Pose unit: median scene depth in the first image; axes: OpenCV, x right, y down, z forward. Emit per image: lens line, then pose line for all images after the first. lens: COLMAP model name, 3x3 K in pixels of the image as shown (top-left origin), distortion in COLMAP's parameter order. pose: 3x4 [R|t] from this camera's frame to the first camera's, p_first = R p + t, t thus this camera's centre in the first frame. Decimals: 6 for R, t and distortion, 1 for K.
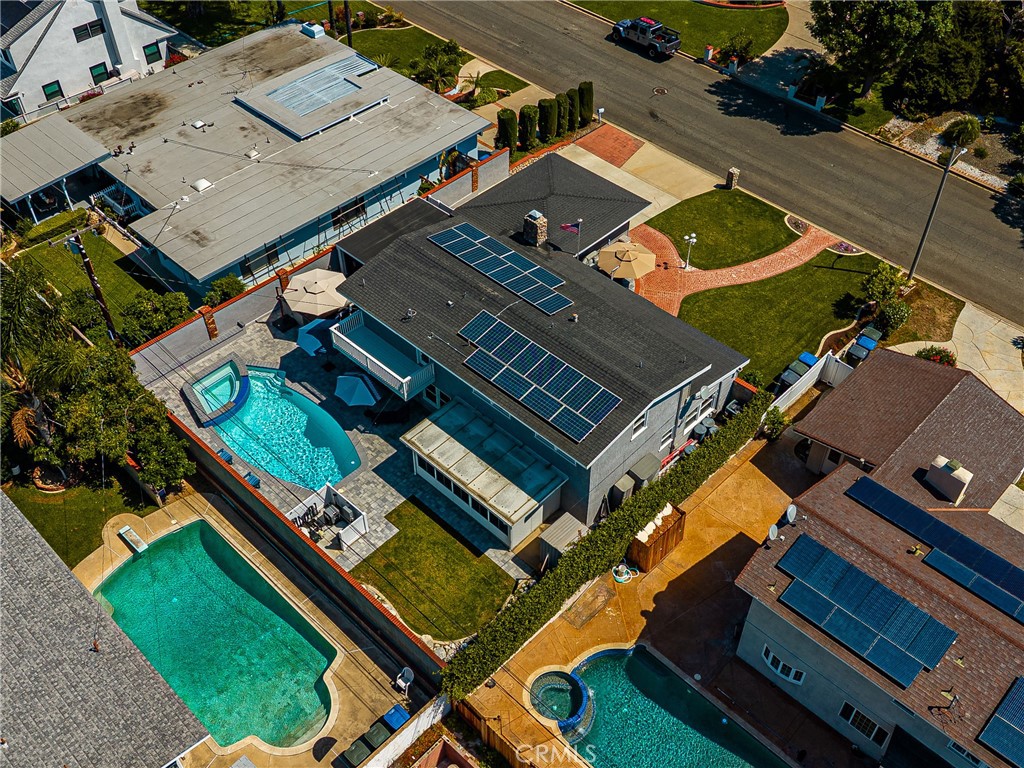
lens RADIAL K [[956.0, 0, 512.0], [0, 956.0, 384.0], [0, 0, 1]] dist [0.034586, -0.068631]
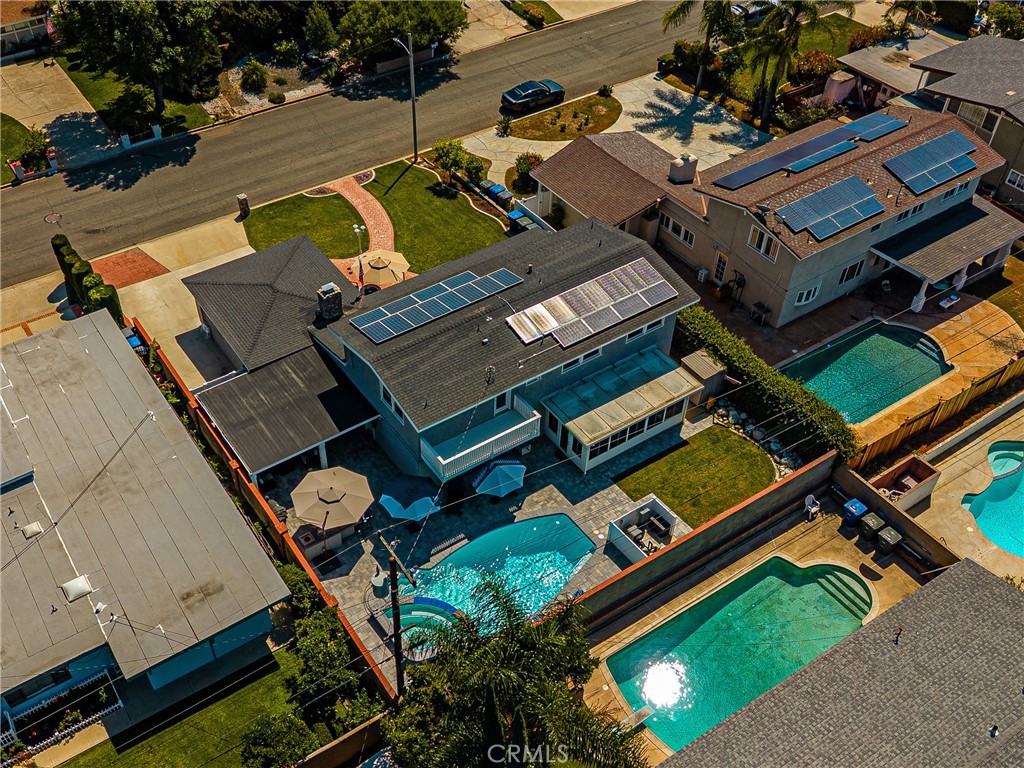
lens RADIAL K [[956.0, 0, 512.0], [0, 956.0, 384.0], [0, 0, 1]] dist [0.034586, -0.068631]
pose [[0.246328, -0.703260, 0.666895, -0.669003], [0.719510, 0.593701, 0.360312, -0.351888], [-0.649329, 0.391082, 0.652248, 0.322635]]
